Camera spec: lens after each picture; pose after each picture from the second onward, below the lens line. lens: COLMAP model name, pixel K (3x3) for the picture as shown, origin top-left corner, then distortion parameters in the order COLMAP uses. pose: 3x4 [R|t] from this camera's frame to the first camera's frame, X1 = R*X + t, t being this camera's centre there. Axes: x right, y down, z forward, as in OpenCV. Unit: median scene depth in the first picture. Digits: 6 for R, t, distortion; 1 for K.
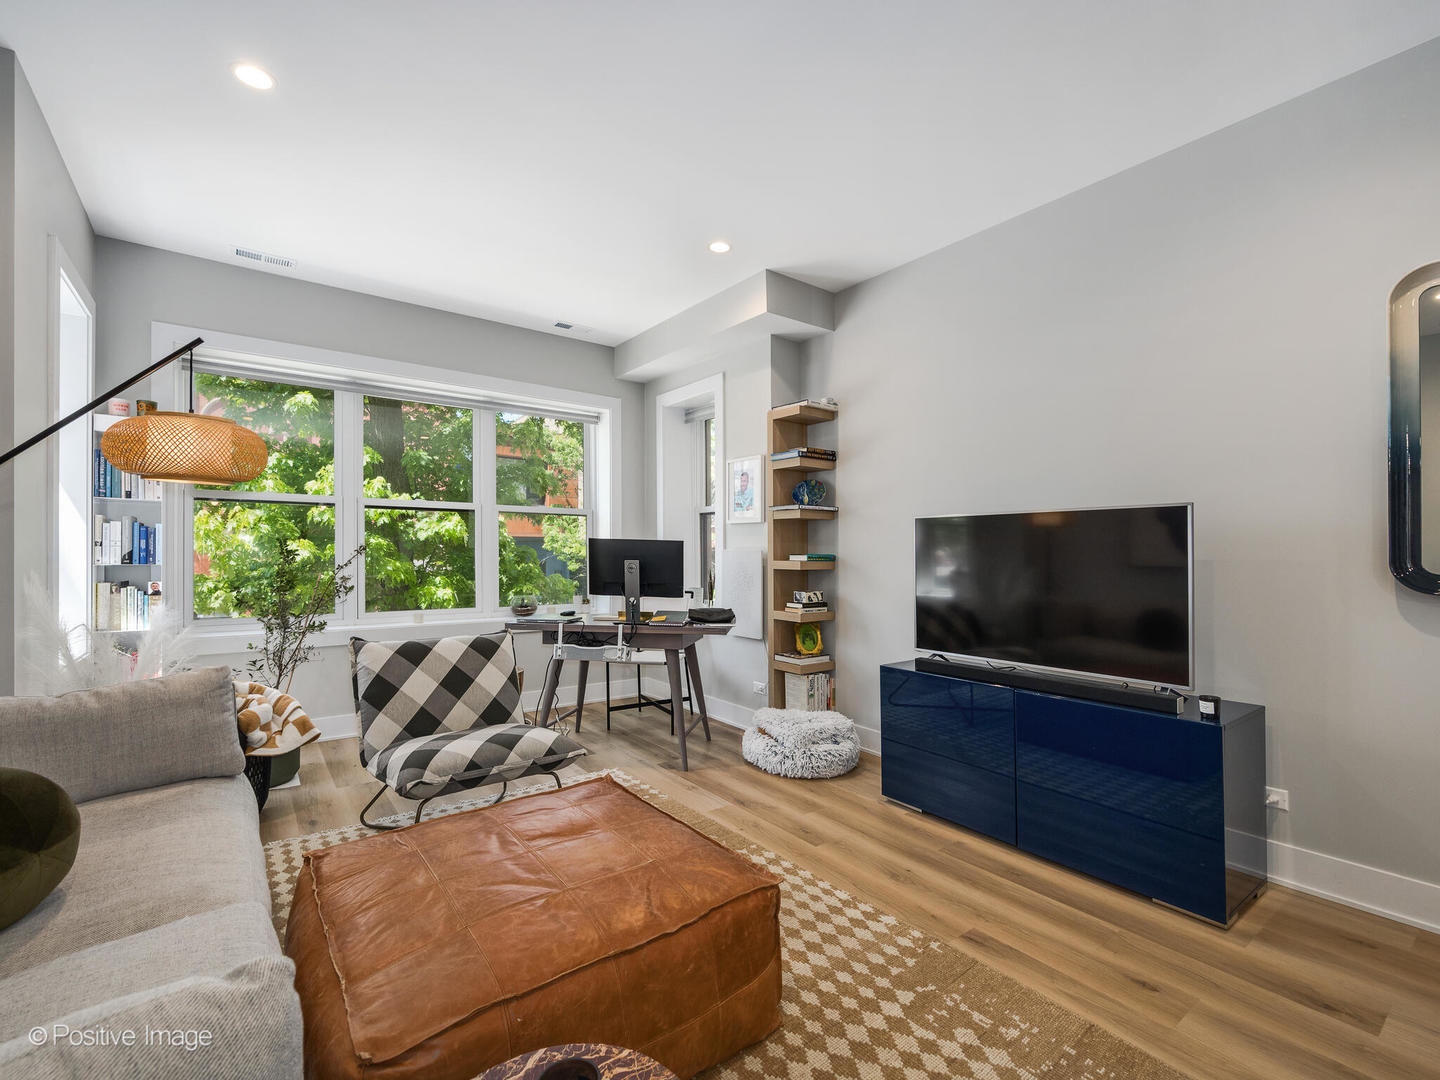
lens RADIAL K [[641.8, 0, 721.5], [0, 641.8, 551.1], [0, 0, 1]] dist [0.000371, 0.000257]
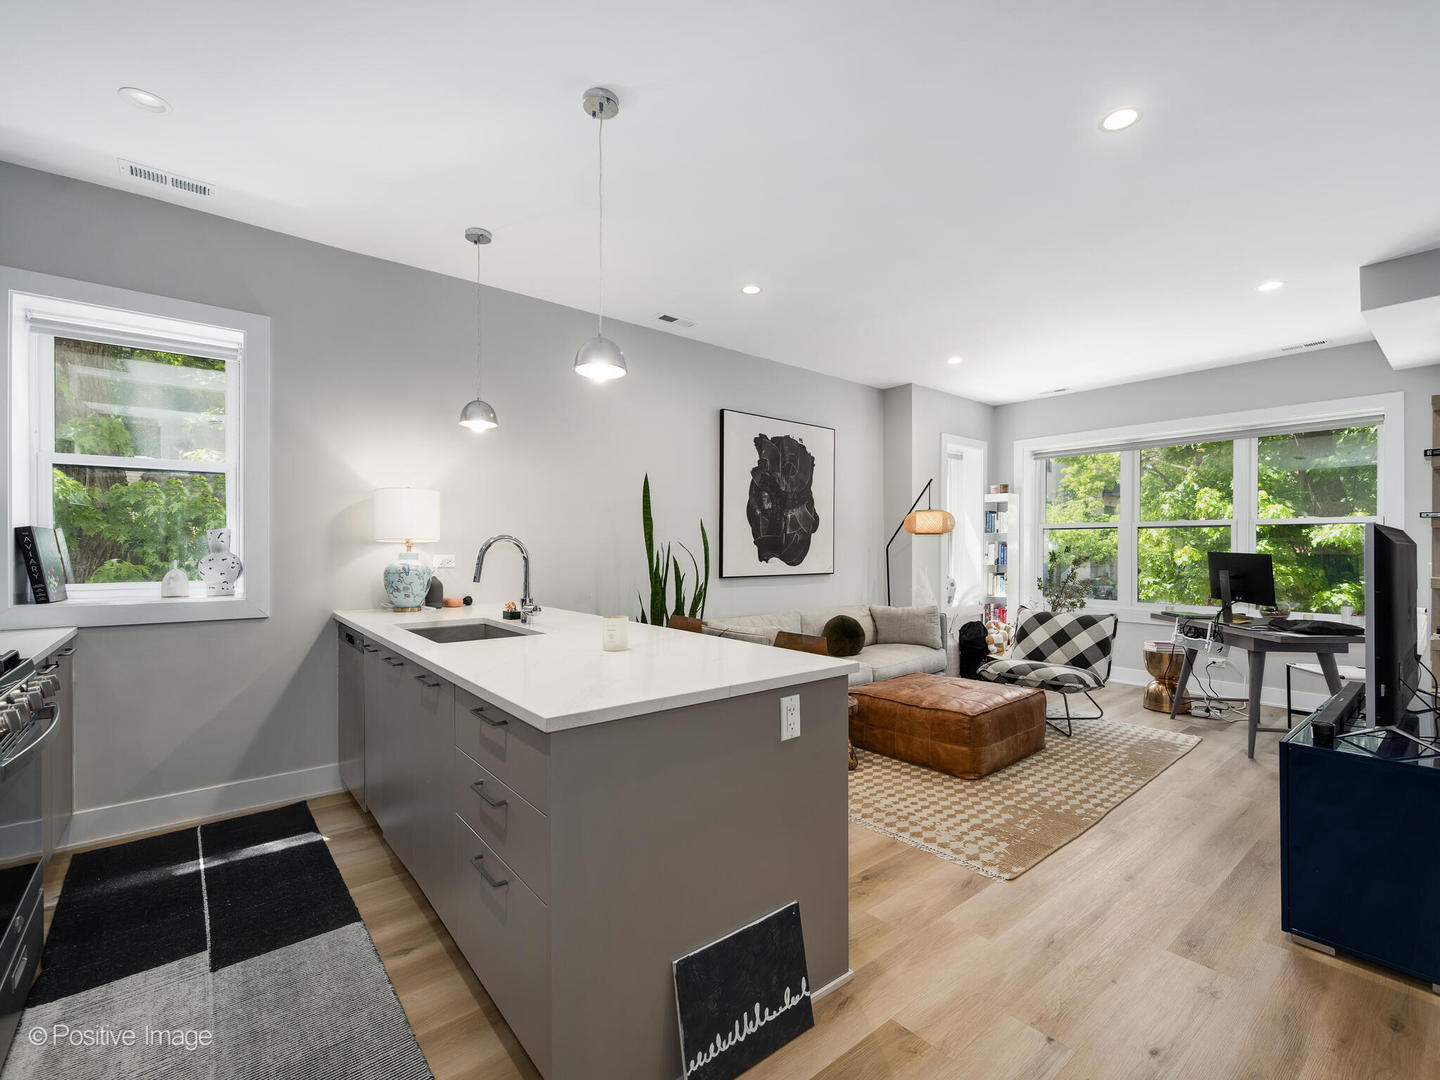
lens RADIAL K [[641.8, 0, 721.4], [0, 641.8, 547.6], [0, 0, 1]] dist [0.000371, 0.000257]
pose [[0.037161, -0.007261, -0.999283, 1.852058], [0.003033, 0.999970, -0.007153, -0.038317], [0.999305, -0.002765, 0.037182, 0.052204]]
